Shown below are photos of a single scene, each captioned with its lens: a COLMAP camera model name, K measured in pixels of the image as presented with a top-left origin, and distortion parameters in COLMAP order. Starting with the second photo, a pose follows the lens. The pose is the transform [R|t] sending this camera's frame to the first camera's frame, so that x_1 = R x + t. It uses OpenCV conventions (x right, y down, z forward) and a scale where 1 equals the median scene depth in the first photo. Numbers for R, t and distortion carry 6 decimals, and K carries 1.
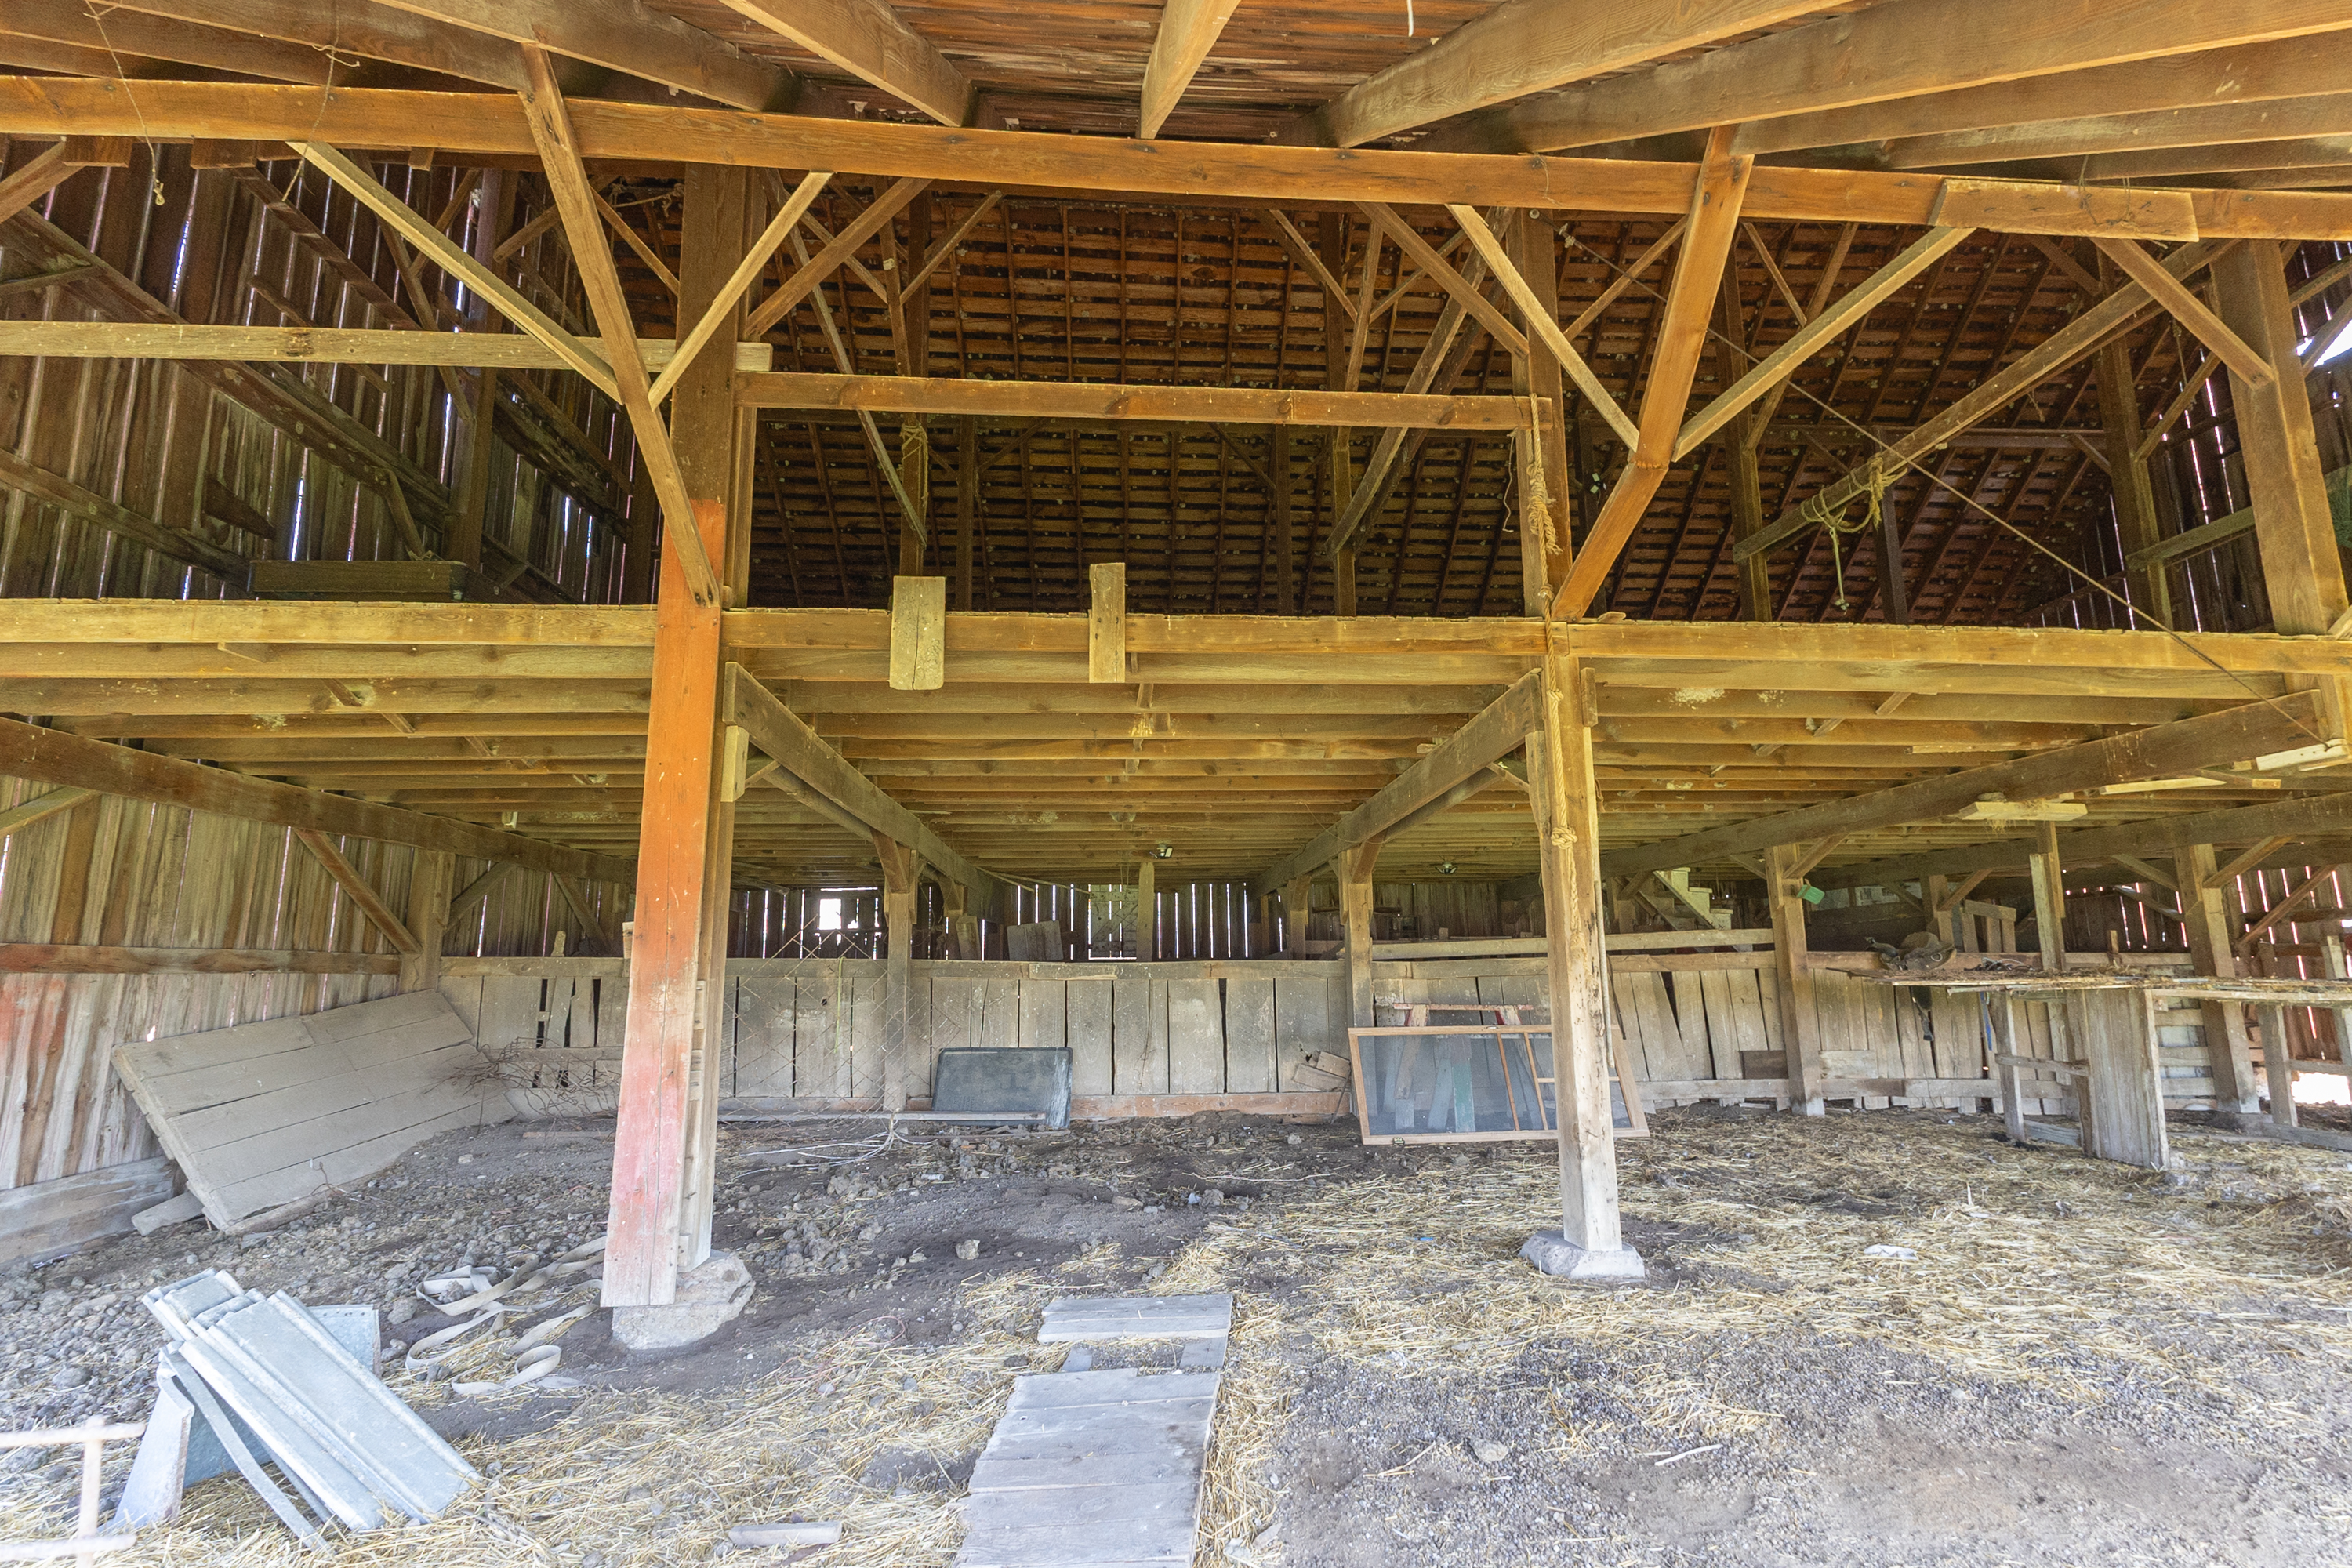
lens RADIAL K [[1089.4, 0, 1173.2], [0, 1089.4, 769.8], [0, 0, 1]] dist [0.005287, 0.000545]
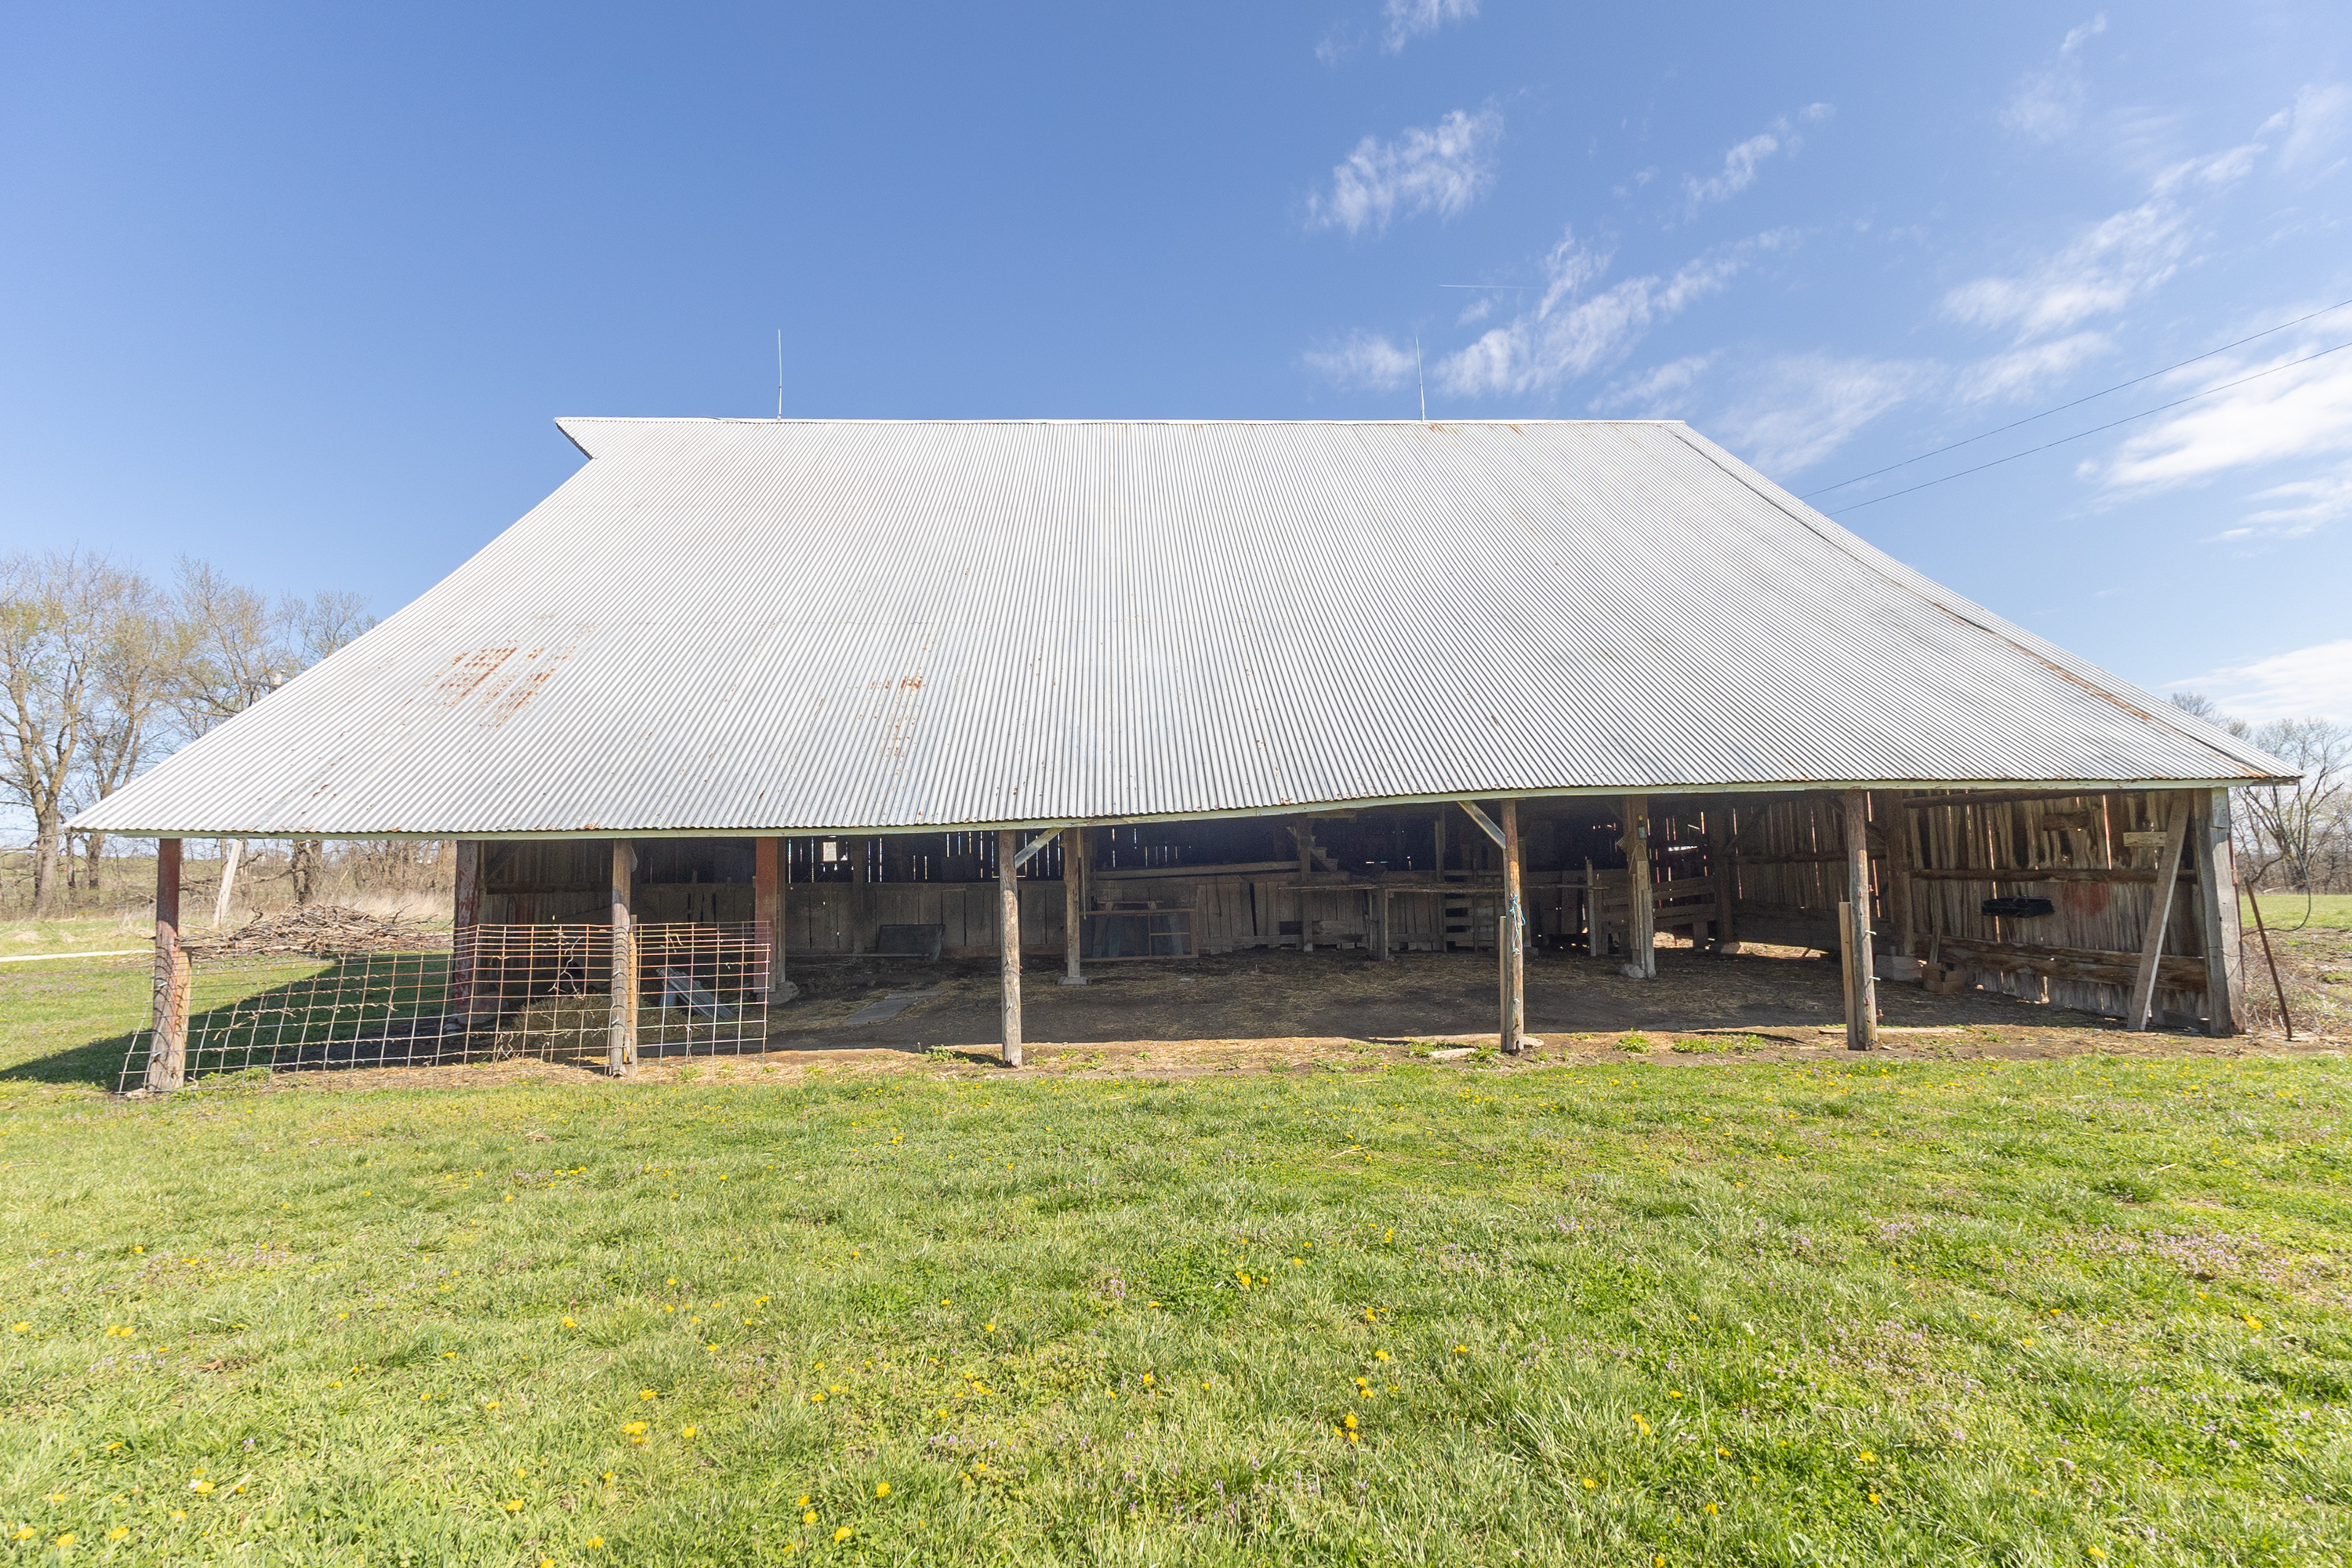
lens RADIAL K [[1089.4, 0, 1172.8], [0, 1089.4, 779.4], [0, 0, 1]] dist [0.005287, 0.000545]
pose [[0.999833, -0.014129, -0.011580, 0.358324], [0.015147, 0.995540, 0.093113, -0.196379], [0.010213, -0.093273, 0.995588, -0.994885]]
